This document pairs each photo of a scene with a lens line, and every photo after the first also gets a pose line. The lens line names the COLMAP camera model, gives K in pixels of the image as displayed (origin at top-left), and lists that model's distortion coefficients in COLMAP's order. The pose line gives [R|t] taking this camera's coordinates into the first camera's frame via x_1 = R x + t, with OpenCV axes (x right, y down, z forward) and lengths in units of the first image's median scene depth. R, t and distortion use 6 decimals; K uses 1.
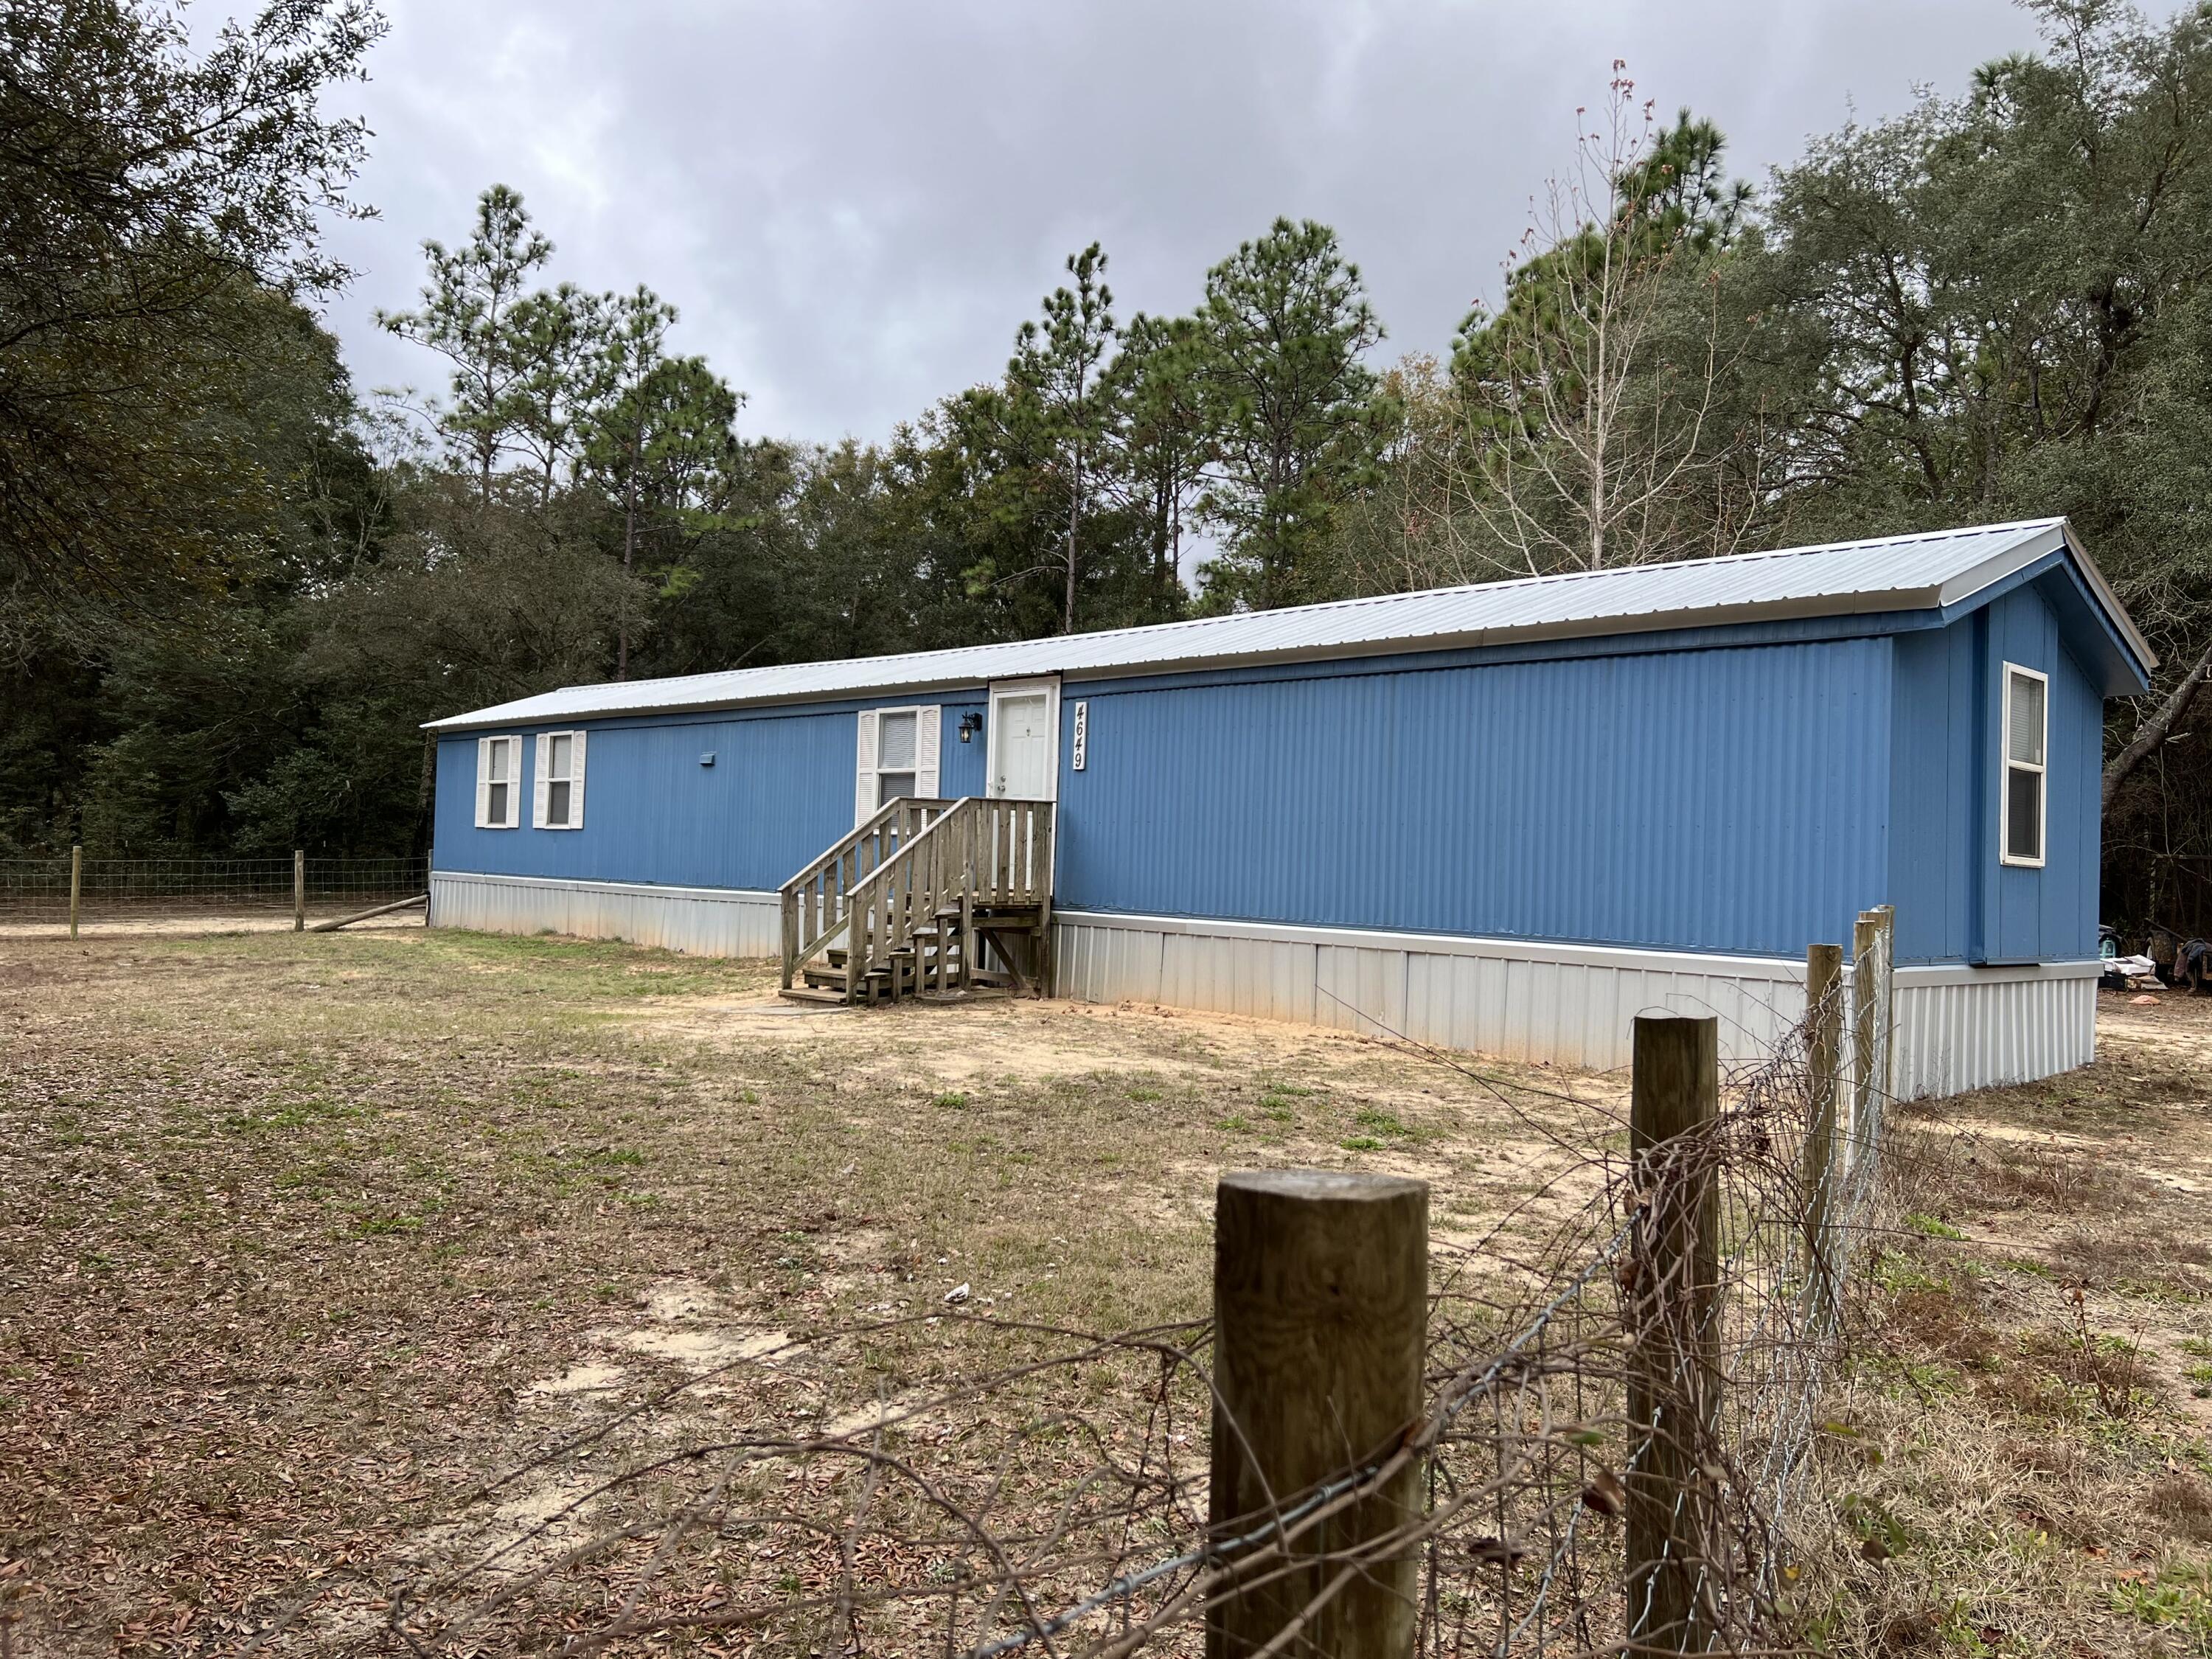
lens RADIAL K [[1661.0, 0, 1136.2], [0, 1661.0, 789.5], [0, 0, 1]] dist [0.045457, -0.021108]
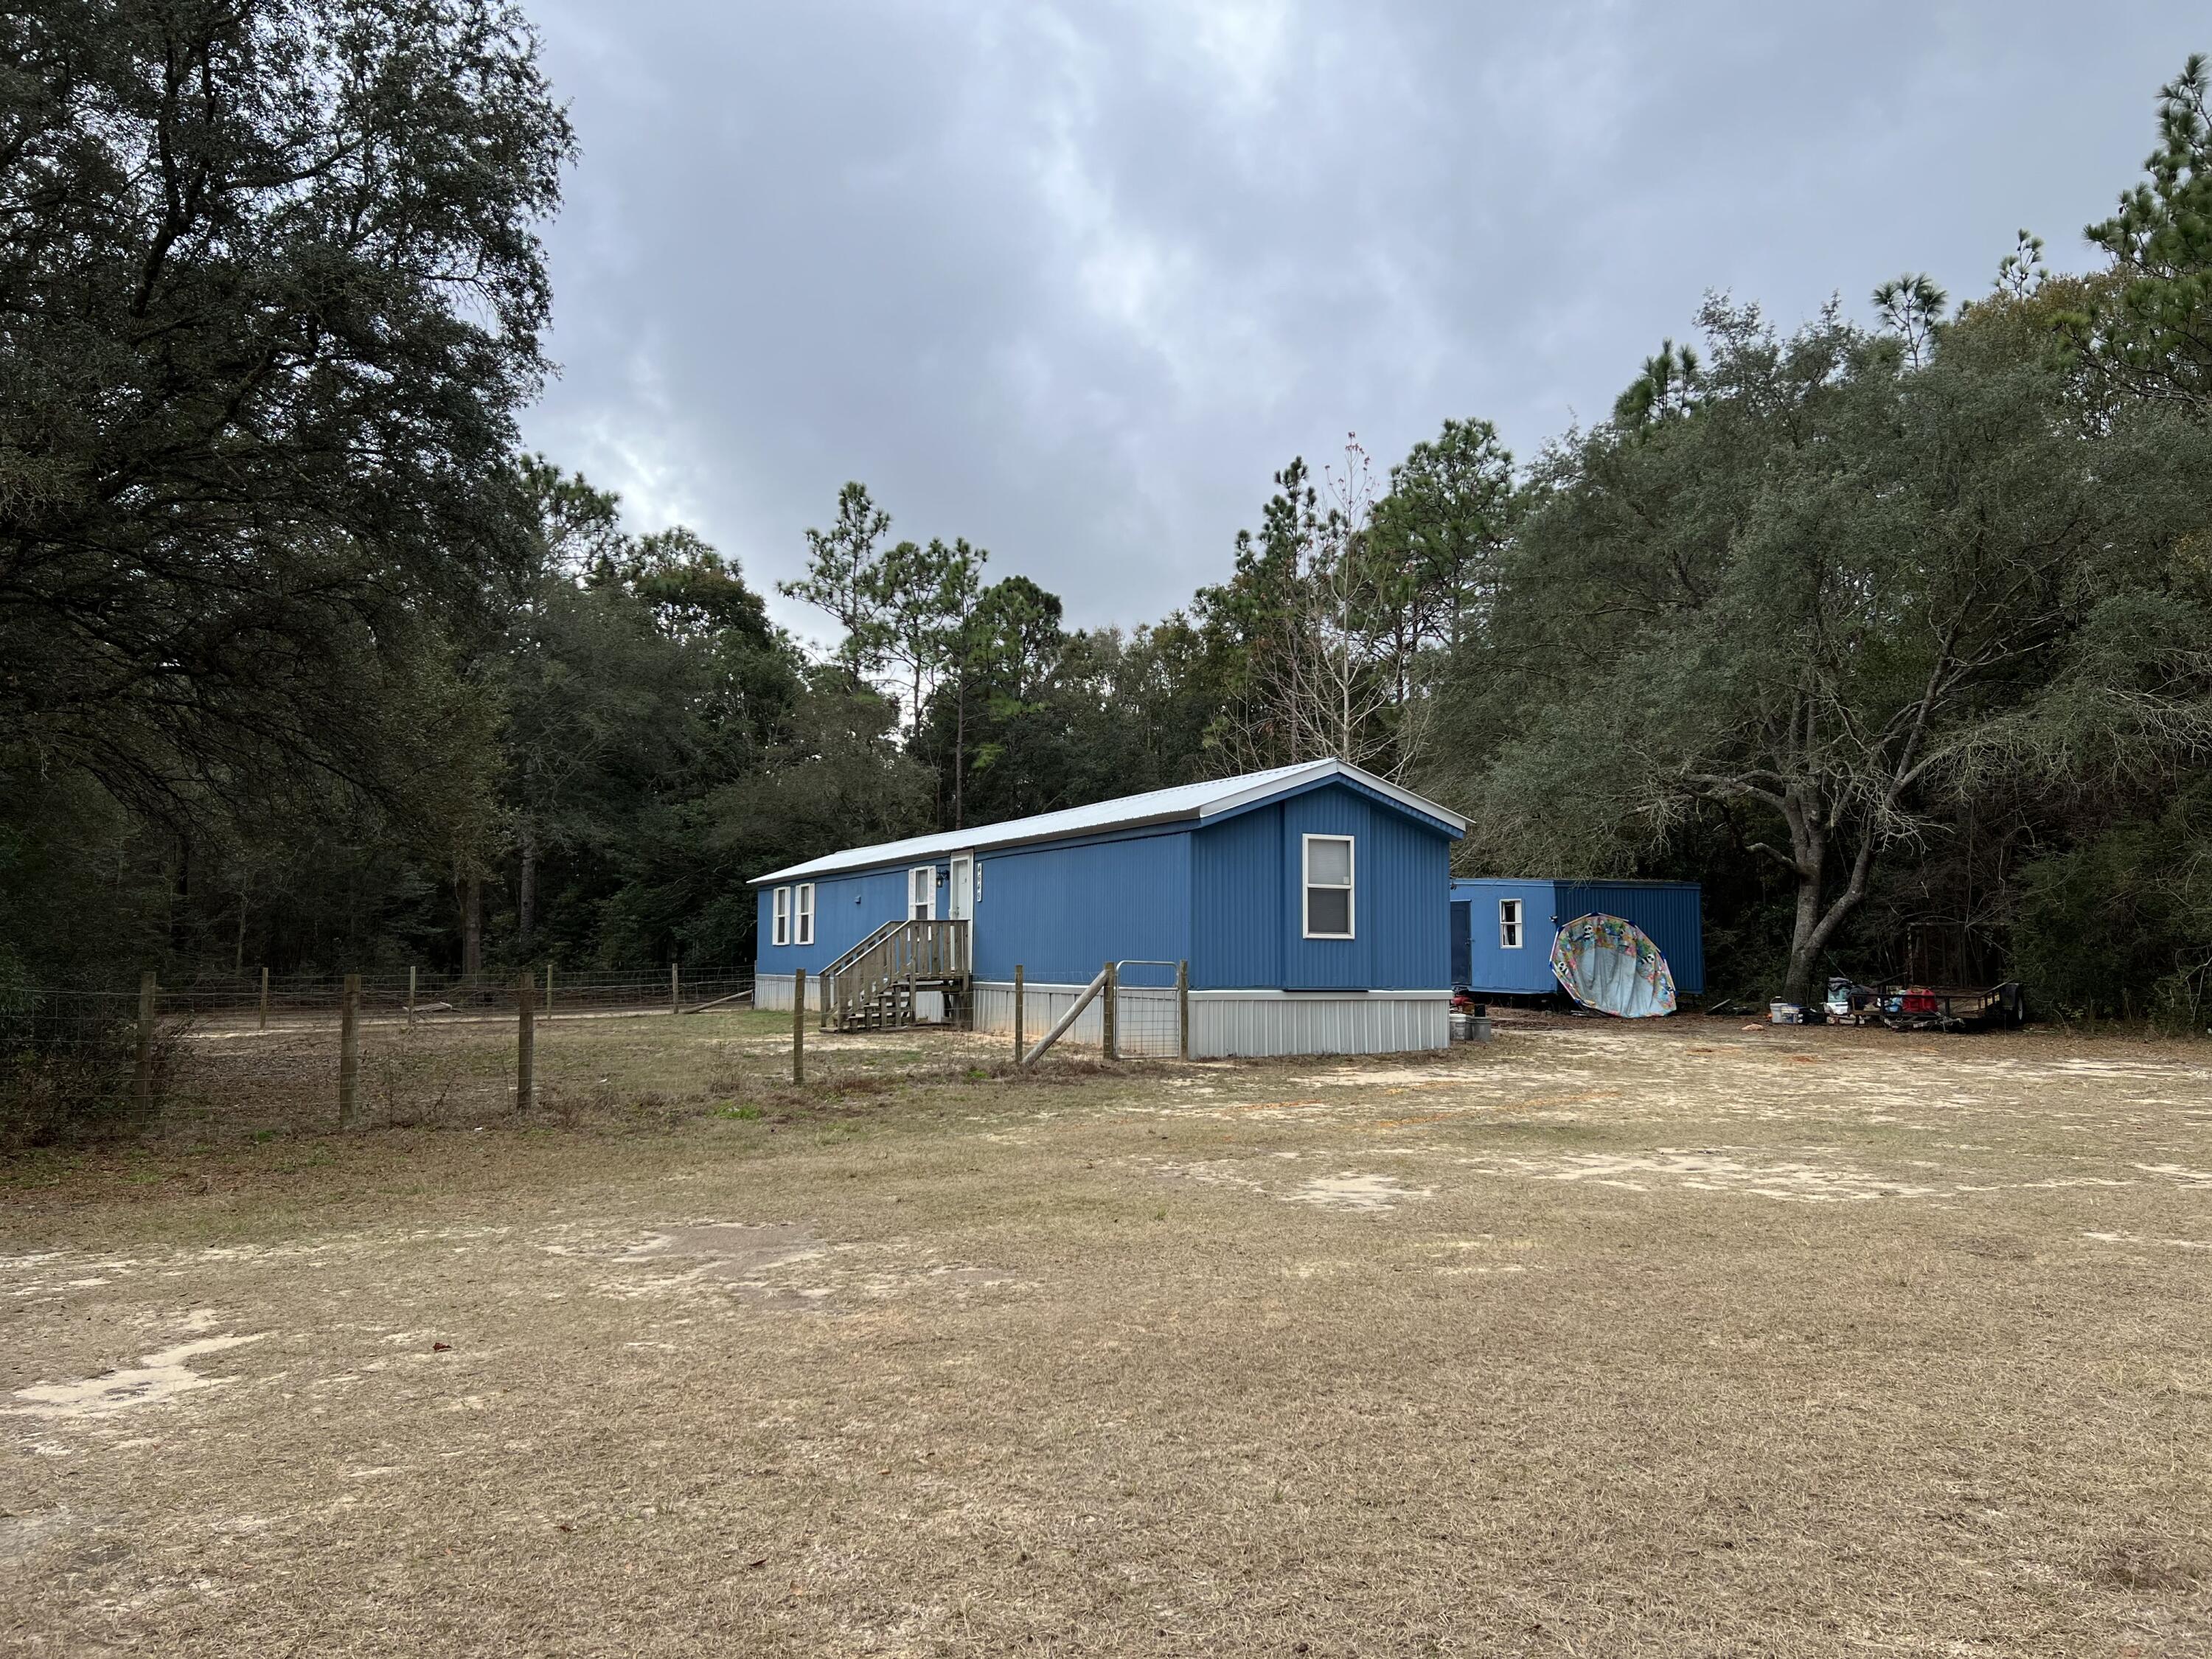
lens RADIAL K [[1661.0, 0, 1104.8], [0, 1661.0, 830.3], [0, 0, 1]] dist [0.045457, -0.021108]
pose [[0.948143, -0.053522, -0.313306, 0.279489], [0.041074, 0.998087, -0.046202, -0.000271], [0.315180, 0.030937, 0.948528, -0.277363]]
